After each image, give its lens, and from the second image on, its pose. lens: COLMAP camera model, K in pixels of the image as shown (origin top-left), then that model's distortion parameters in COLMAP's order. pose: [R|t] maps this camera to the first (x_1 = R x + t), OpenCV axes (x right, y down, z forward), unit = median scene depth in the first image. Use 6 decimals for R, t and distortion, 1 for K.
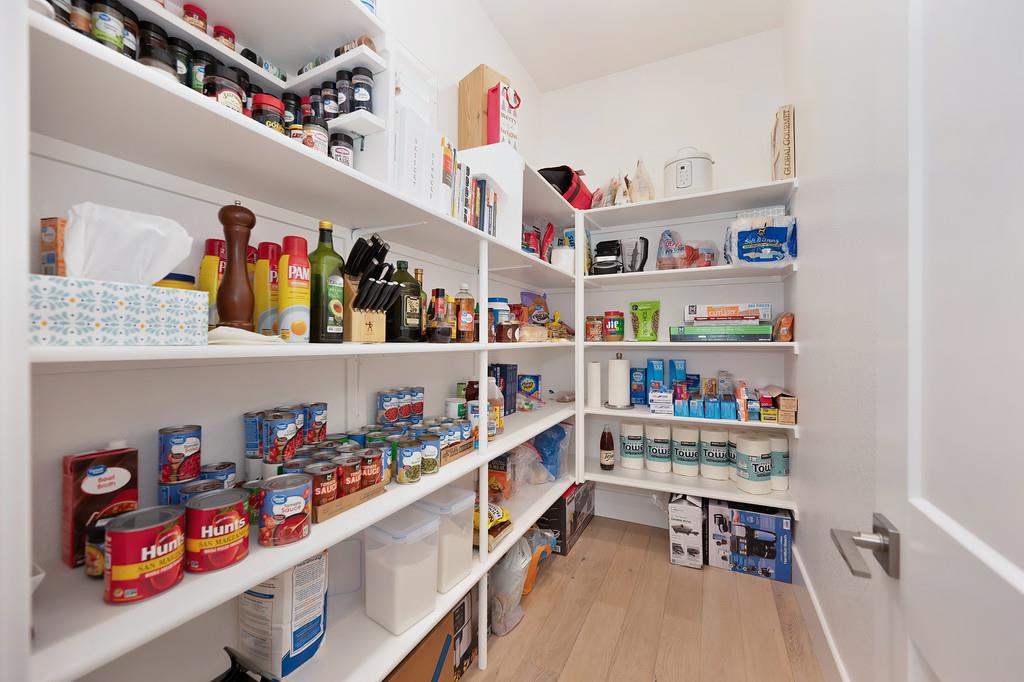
lens RADIAL K [[412.4, 0, 510.9], [0, 412.4, 338.4], [0, 0, 1]] dist [0.000371, 0.000071]
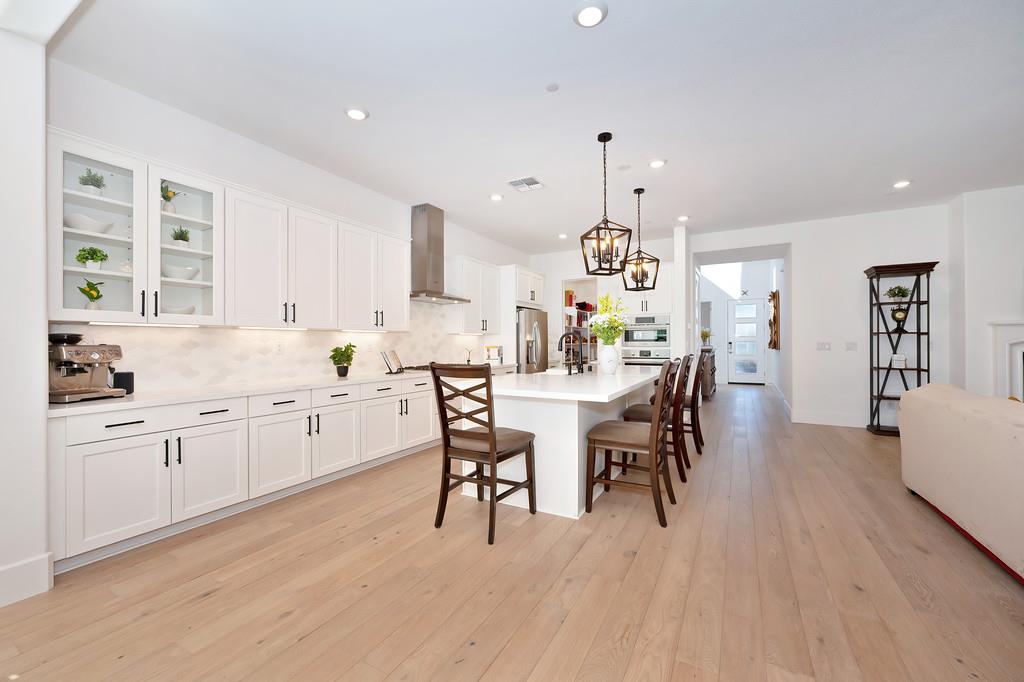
lens RADIAL K [[412.4, 0, 511.0], [0, 412.4, 343.6], [0, 0, 1]] dist [0.000371, 0.000071]
pose [[0.997743, -0.001062, -0.067133, -0.361892], [0.001459, 0.999982, 0.005862, -0.015750], [0.067126, -0.005947, 0.997727, -3.421717]]
